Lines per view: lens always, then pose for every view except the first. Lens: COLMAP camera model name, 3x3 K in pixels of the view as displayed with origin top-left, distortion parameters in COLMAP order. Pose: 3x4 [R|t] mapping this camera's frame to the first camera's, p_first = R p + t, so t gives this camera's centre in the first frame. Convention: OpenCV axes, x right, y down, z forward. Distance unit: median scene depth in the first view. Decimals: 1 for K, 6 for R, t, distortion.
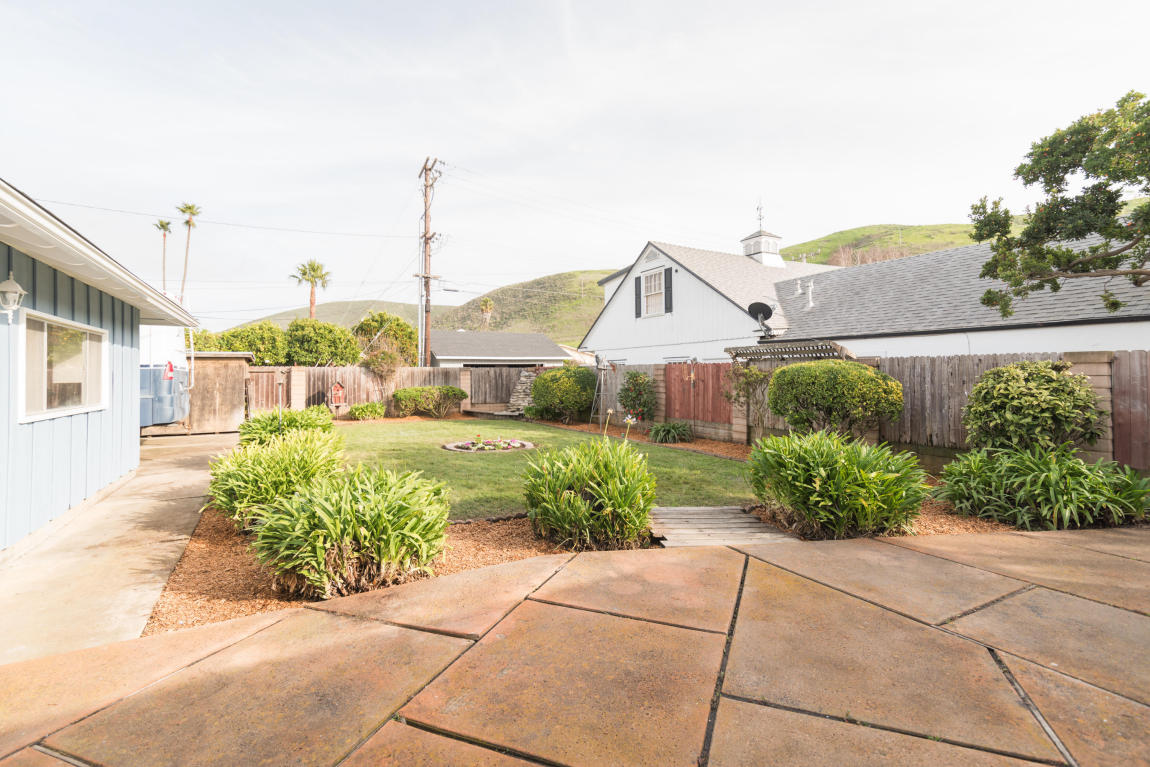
lens RADIAL K [[548.4, 0, 576.4], [0, 548.4, 380.2], [0, 0, 1]] dist [0.006369, 0.000000]
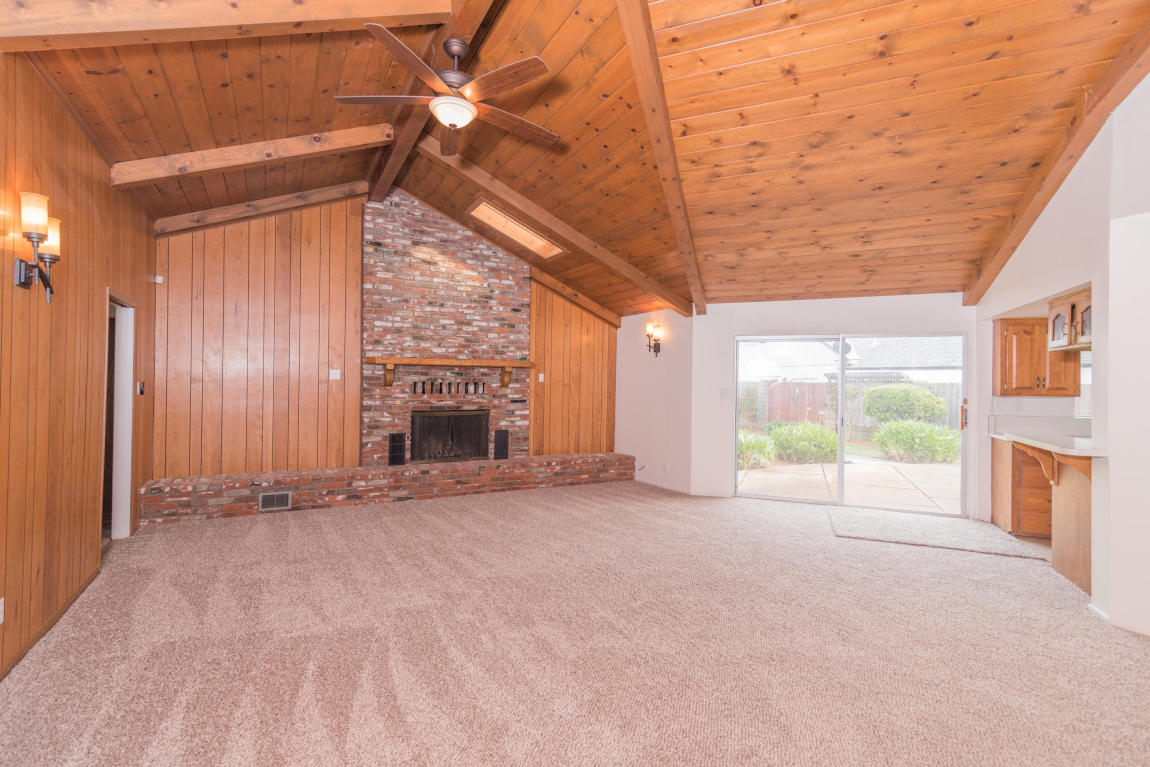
lens RADIAL K [[548.4, 0, 571.8], [0, 548.4, 388.0], [0, 0, 1]] dist [0.006369, 0.000000]
pose [[0.999481, 0.017603, -0.026970, -0.479724], [-0.017633, 0.999844, -0.000879, -0.004219], [0.026950, 0.001354, 0.999636, -0.682526]]
